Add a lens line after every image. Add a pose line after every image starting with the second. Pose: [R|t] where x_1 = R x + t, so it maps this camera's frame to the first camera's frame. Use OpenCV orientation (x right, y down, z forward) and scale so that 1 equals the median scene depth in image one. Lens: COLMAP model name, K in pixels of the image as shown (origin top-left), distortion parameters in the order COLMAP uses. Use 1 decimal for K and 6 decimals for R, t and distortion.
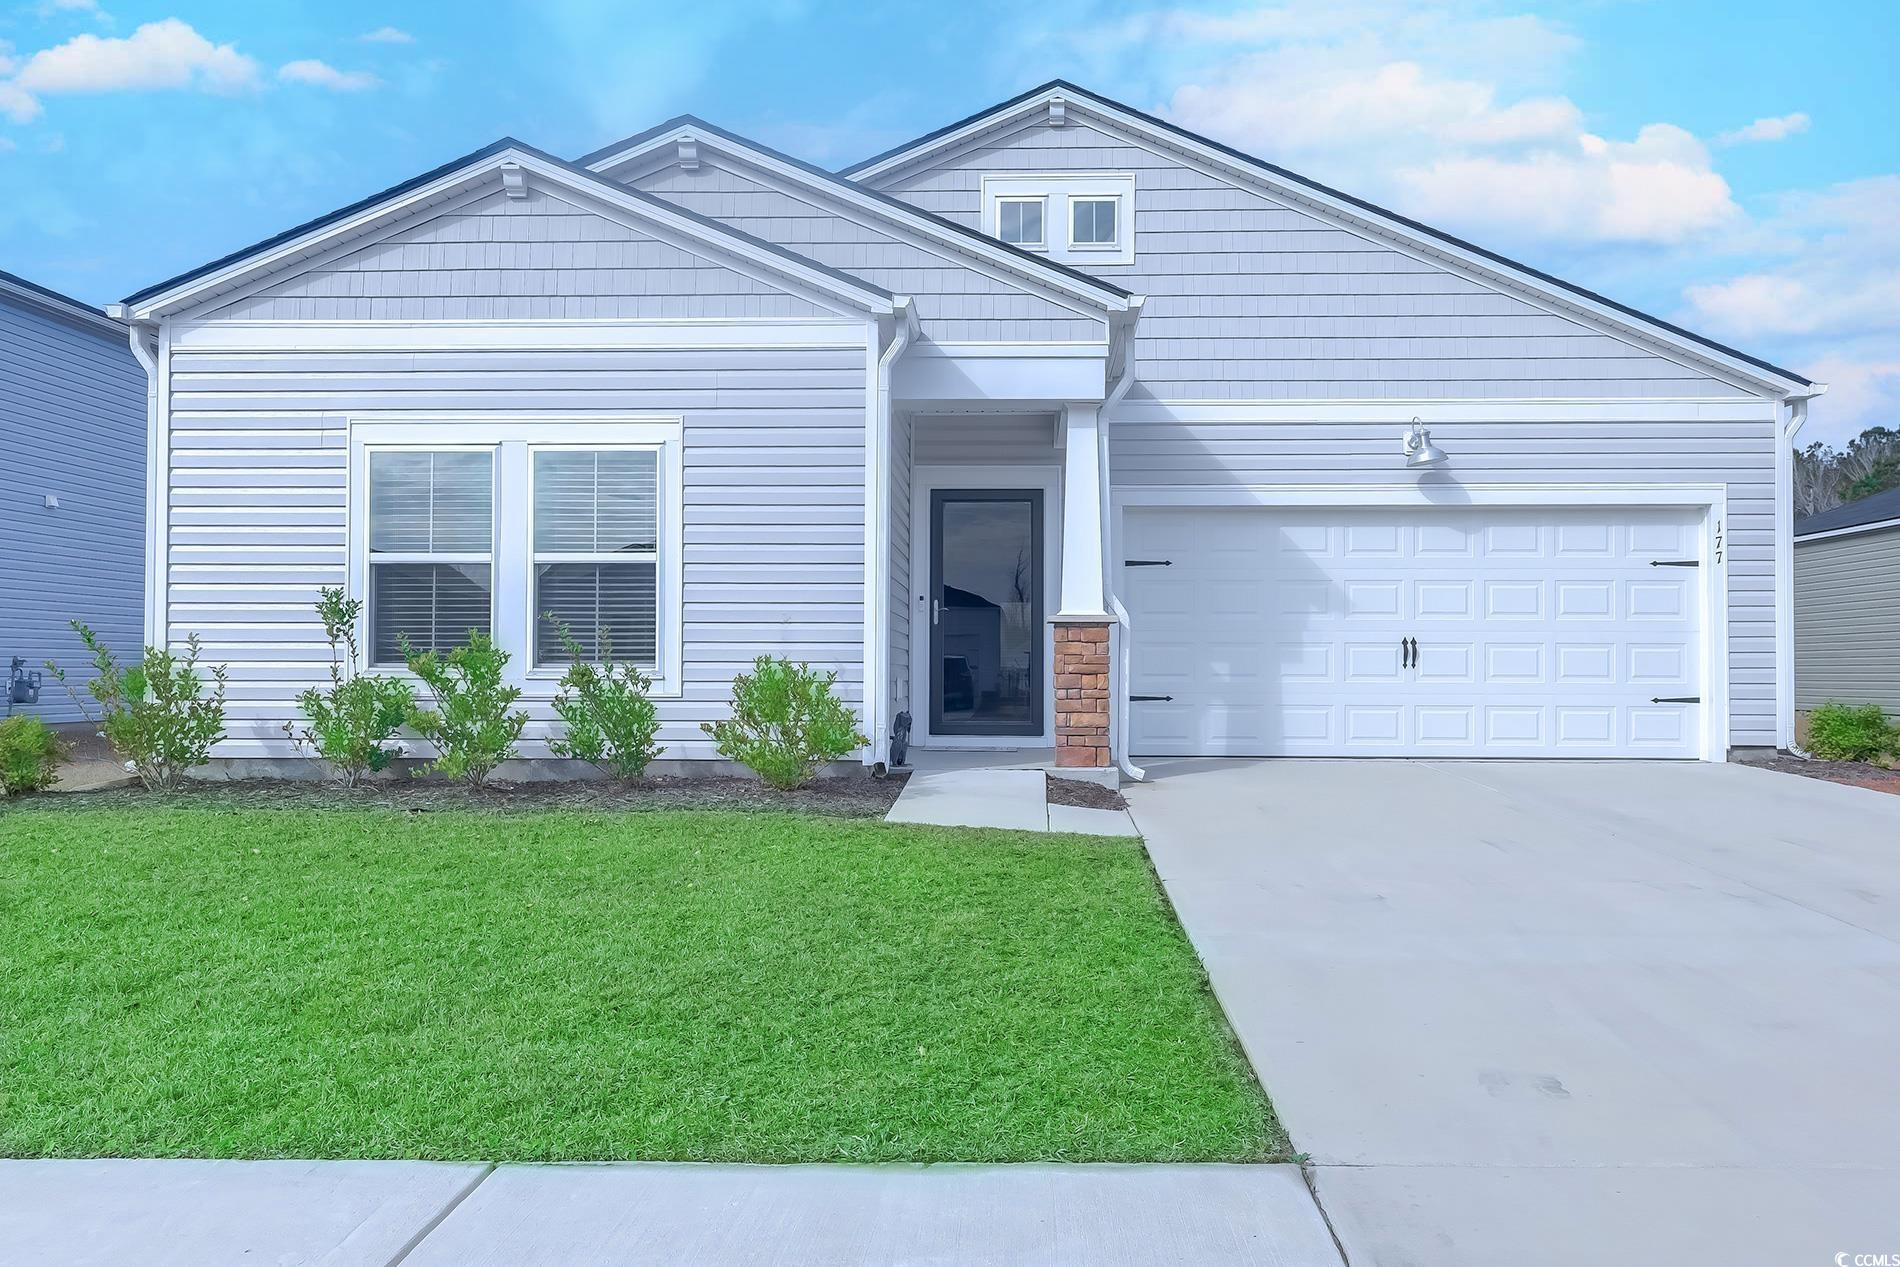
lens RADIAL K [[1066.2, 0, 953.0], [0, 1066.2, 642.6], [0, 0, 1]] dist [-0.003712, -0.000298]
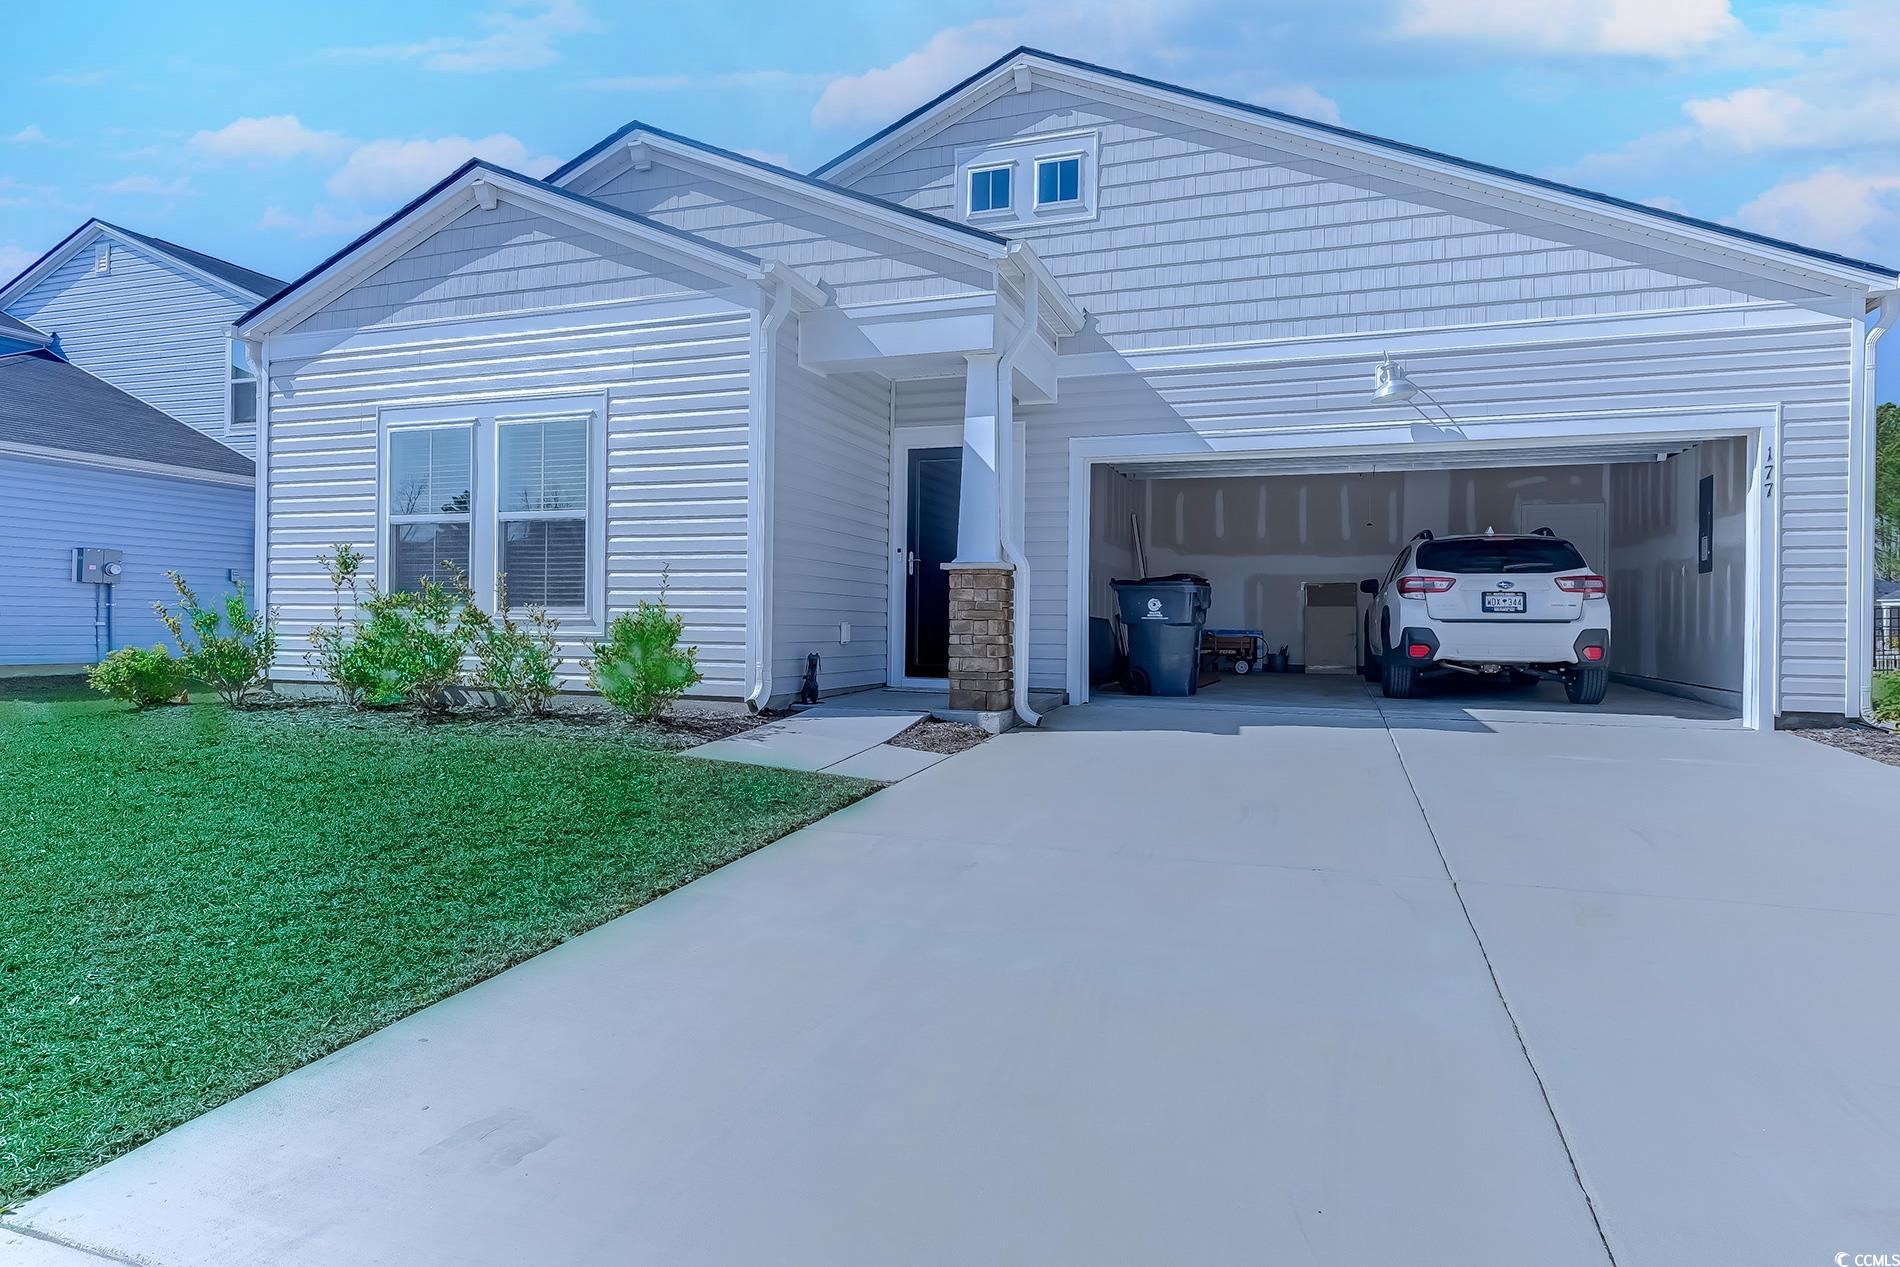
lens RADIAL K [[901.2, 0, 950.0], [0, 901.2, 618.5], [0, 0, 1]] dist [0.002699, -0.000018]
pose [[0.966367, 0.007593, -0.257053, 0.319184], [-0.001815, 0.999740, 0.022709, 0.008342], [0.257159, -0.021478, 0.966130, 0.151909]]
